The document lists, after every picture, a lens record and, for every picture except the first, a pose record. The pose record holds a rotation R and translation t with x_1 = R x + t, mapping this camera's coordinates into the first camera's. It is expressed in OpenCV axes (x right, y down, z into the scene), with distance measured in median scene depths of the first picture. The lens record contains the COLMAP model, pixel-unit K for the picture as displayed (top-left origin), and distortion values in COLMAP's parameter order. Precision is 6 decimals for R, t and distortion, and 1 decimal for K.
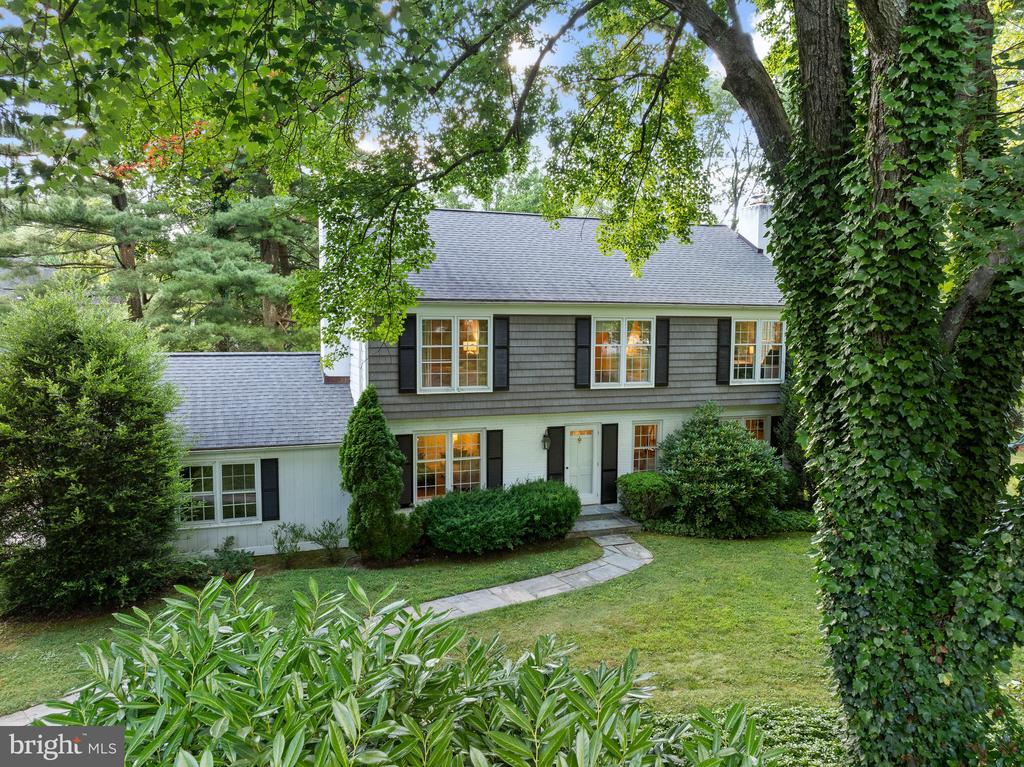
lens RADIAL K [[720.5, 0, 512.0], [0, 720.5, 383.5], [0, 0, 1]] dist [-0.037876, -0.000801]
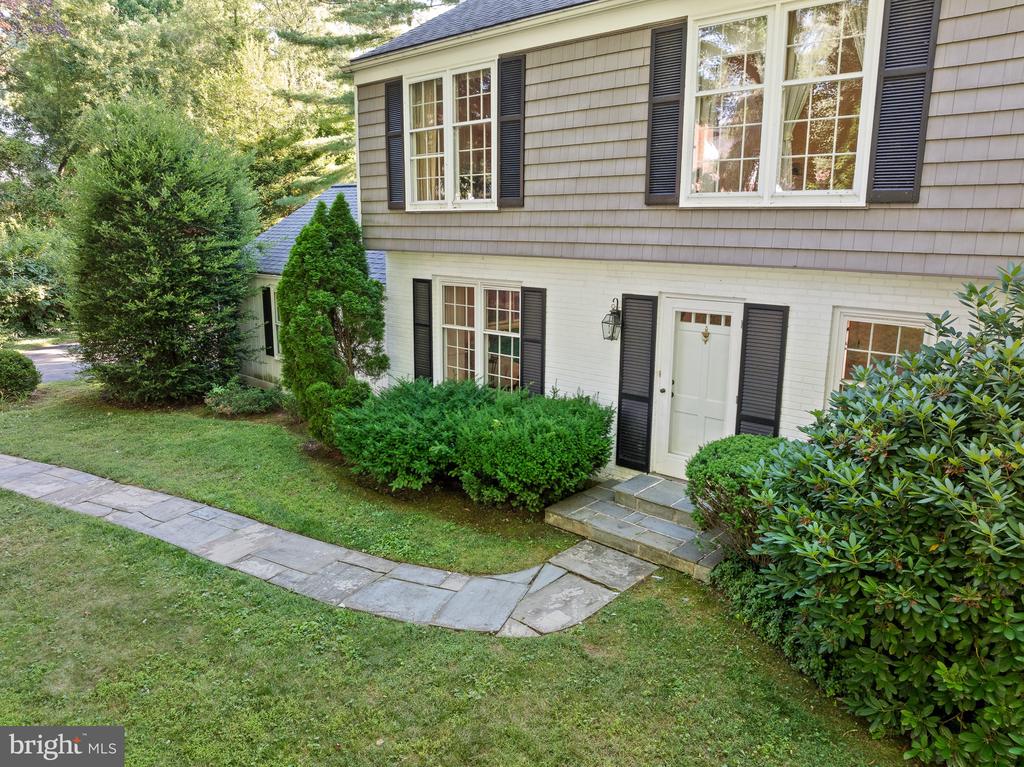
lens RADIAL K [[720.5, 0, 512.0], [0, 720.5, 383.5], [0, 0, 1]] dist [-0.037876, -0.000801]
pose [[0.463890, 0.181194, -0.867165, 0.446617], [-0.089117, 0.983439, 0.157817, 0.051914], [0.881399, 0.004069, 0.472355, 0.736561]]
